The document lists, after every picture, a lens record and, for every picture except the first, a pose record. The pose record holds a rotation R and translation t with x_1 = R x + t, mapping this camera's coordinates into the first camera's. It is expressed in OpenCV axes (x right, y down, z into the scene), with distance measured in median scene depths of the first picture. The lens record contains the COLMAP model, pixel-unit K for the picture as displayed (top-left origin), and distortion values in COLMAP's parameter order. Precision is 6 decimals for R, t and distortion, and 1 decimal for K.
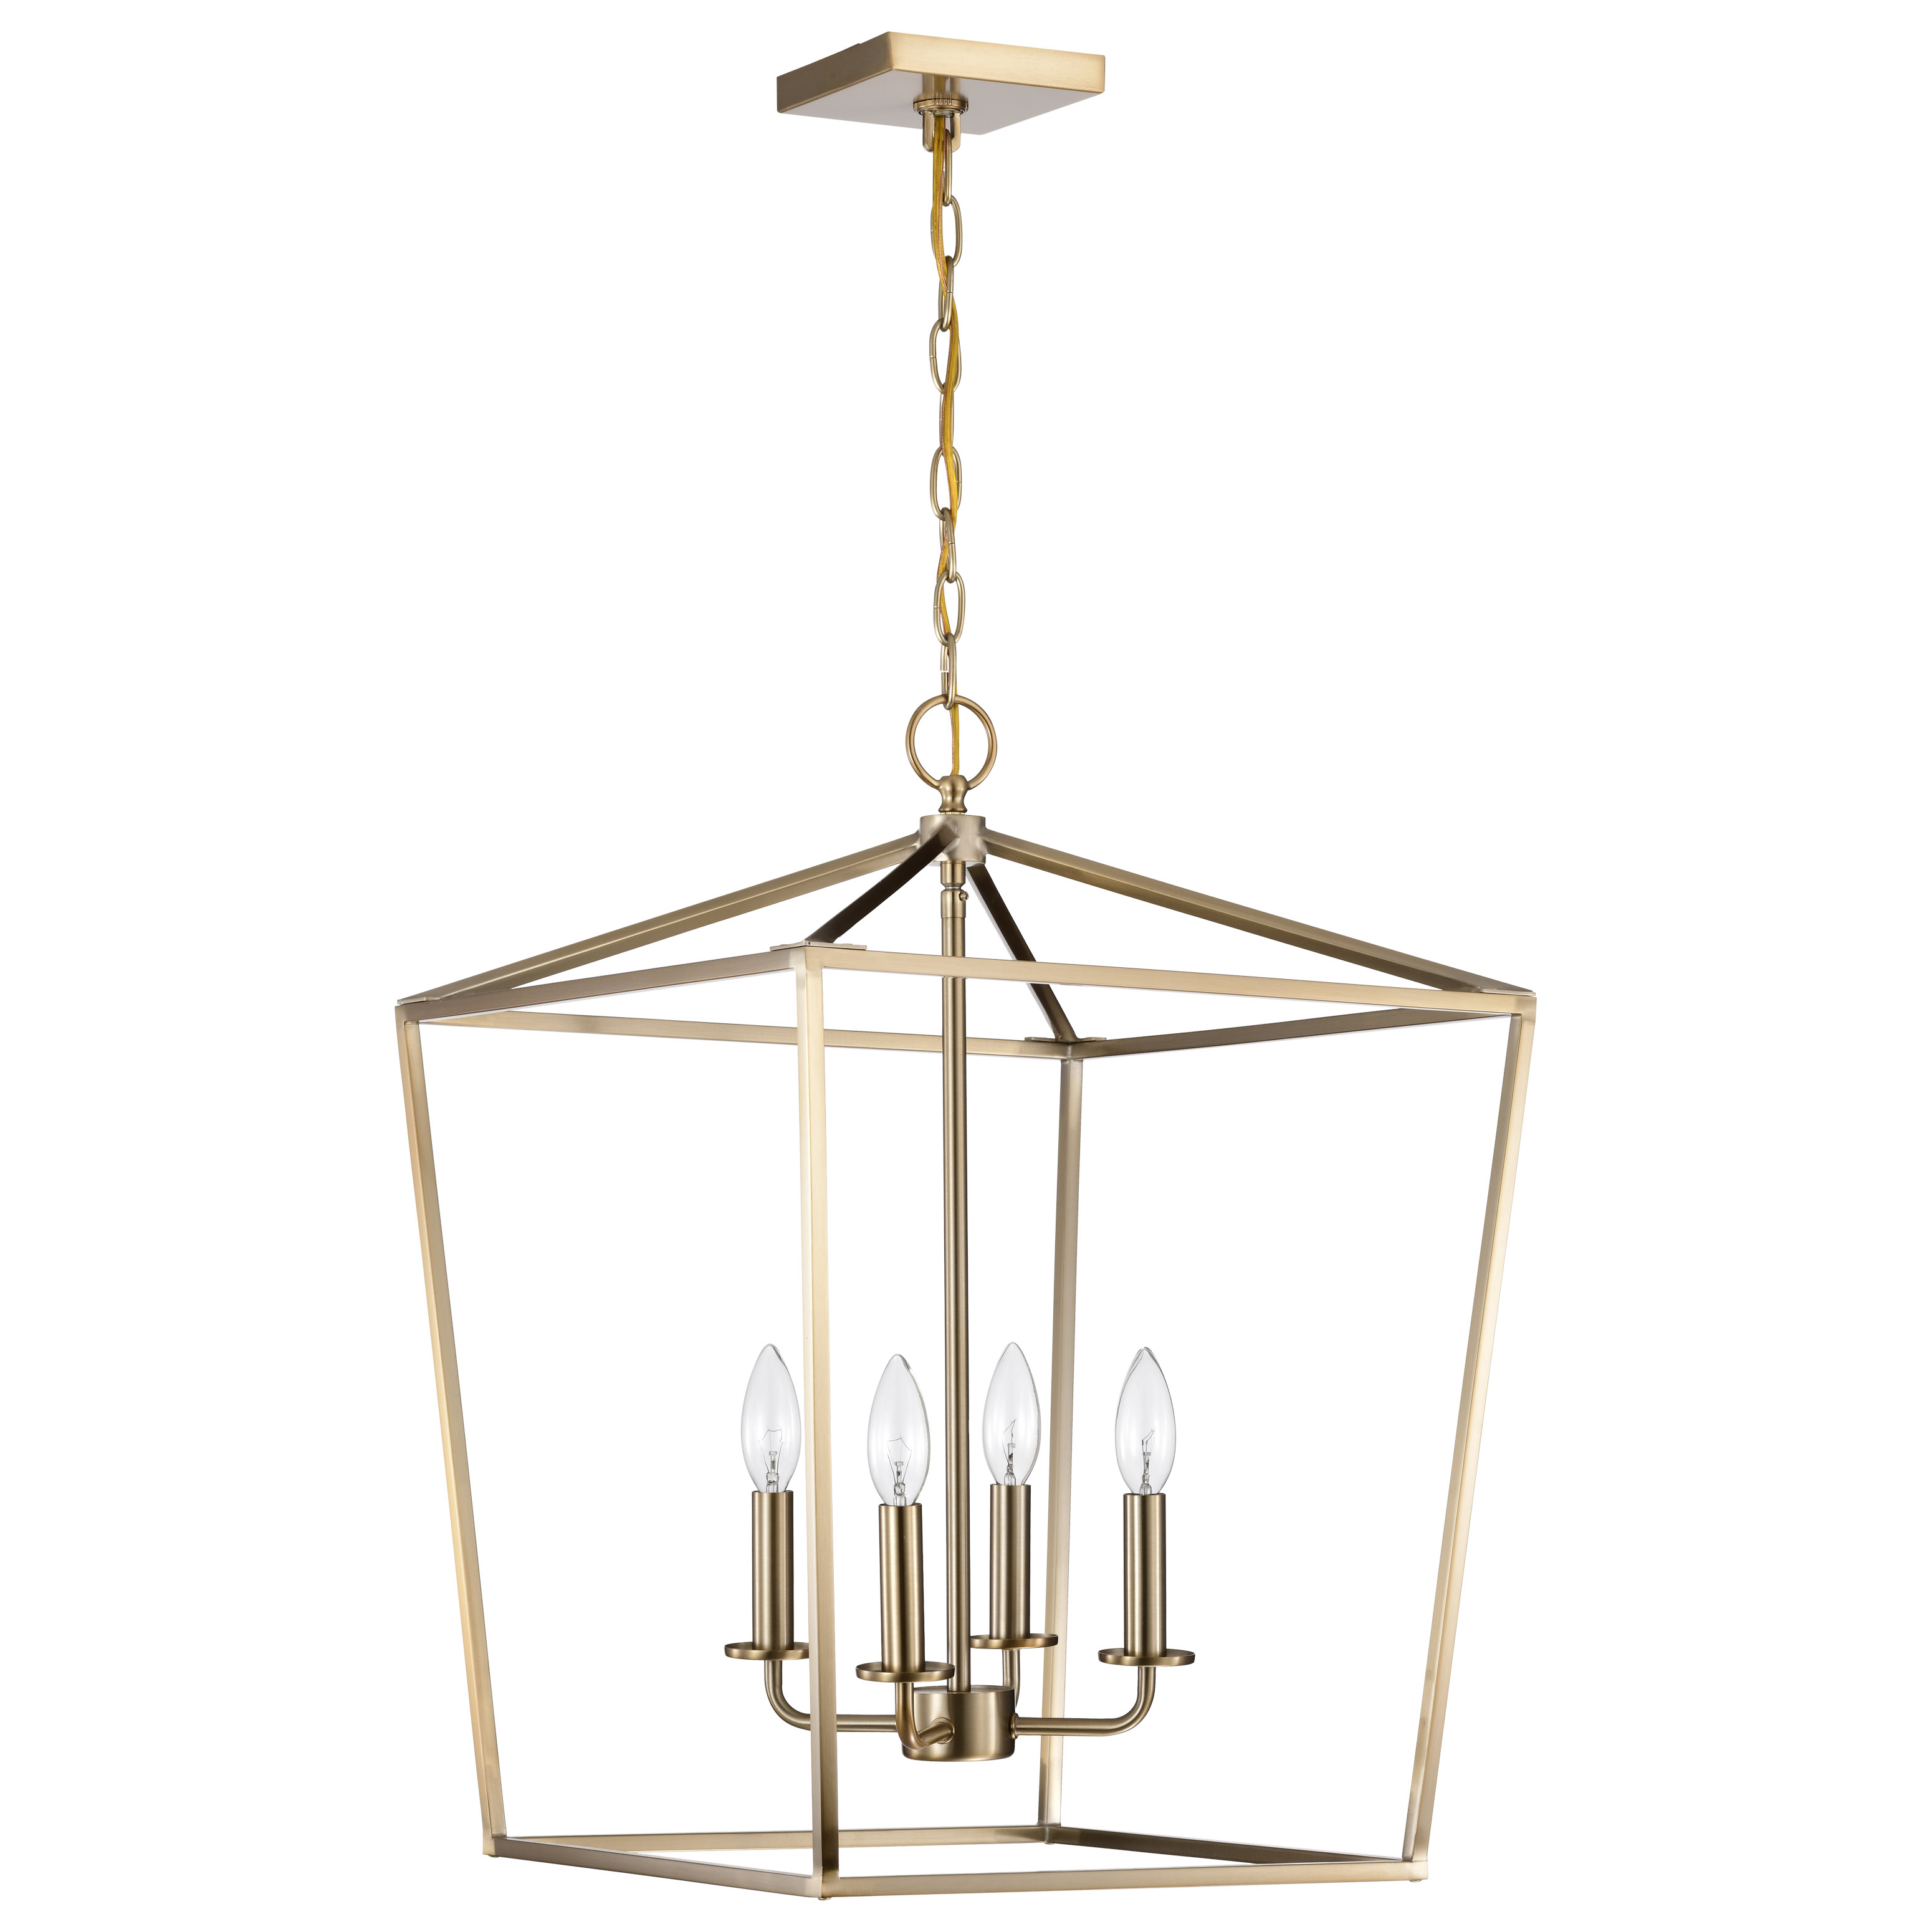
lens RADIAL K [[6097.2, 0, 966.0], [0, 6097.2, 966.0], [0, 0, 1]] dist [0.091780, 0.319940]
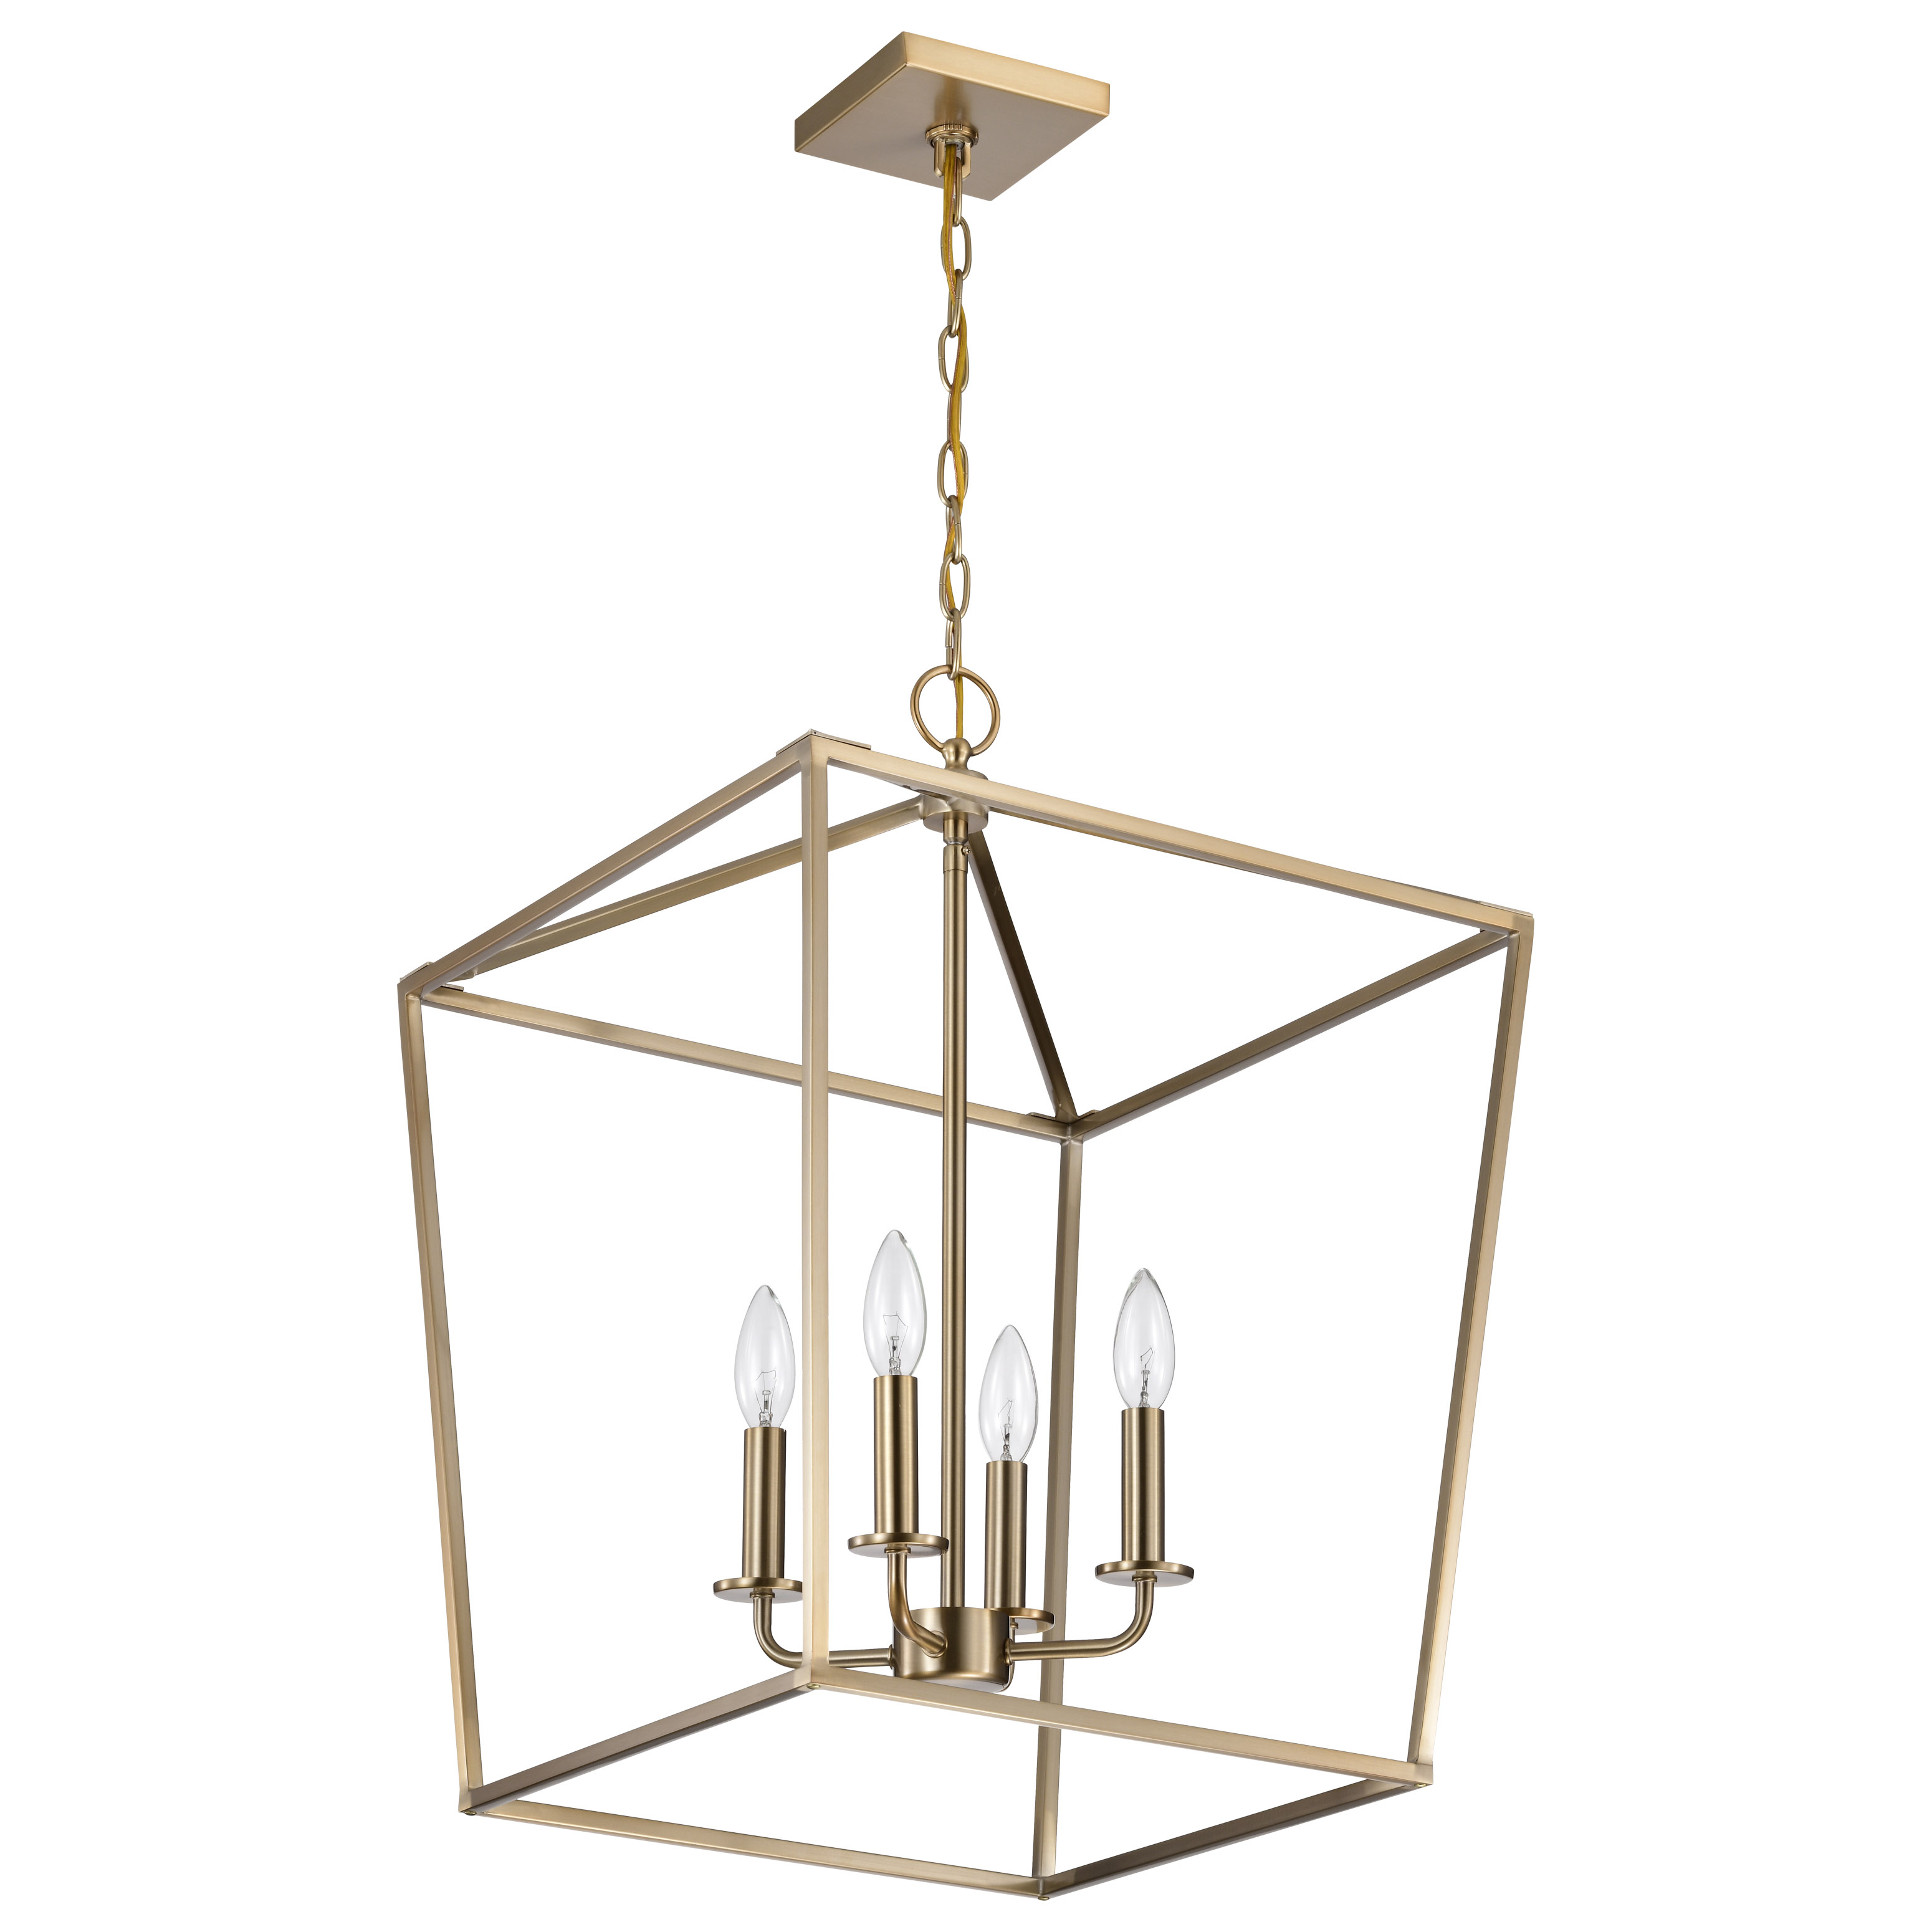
lens RADIAL K [[6097.2, 0, 966.0], [0, 6097.2, 966.0], [0, 0, 1]] dist [0.091780, 0.319940]
pose [[0.999943, 0.010538, -0.001831, 0.001674], [-0.010658, 0.967113, -0.254123, 0.261923], [-0.000907, 0.254128, 0.967170, 0.028969]]
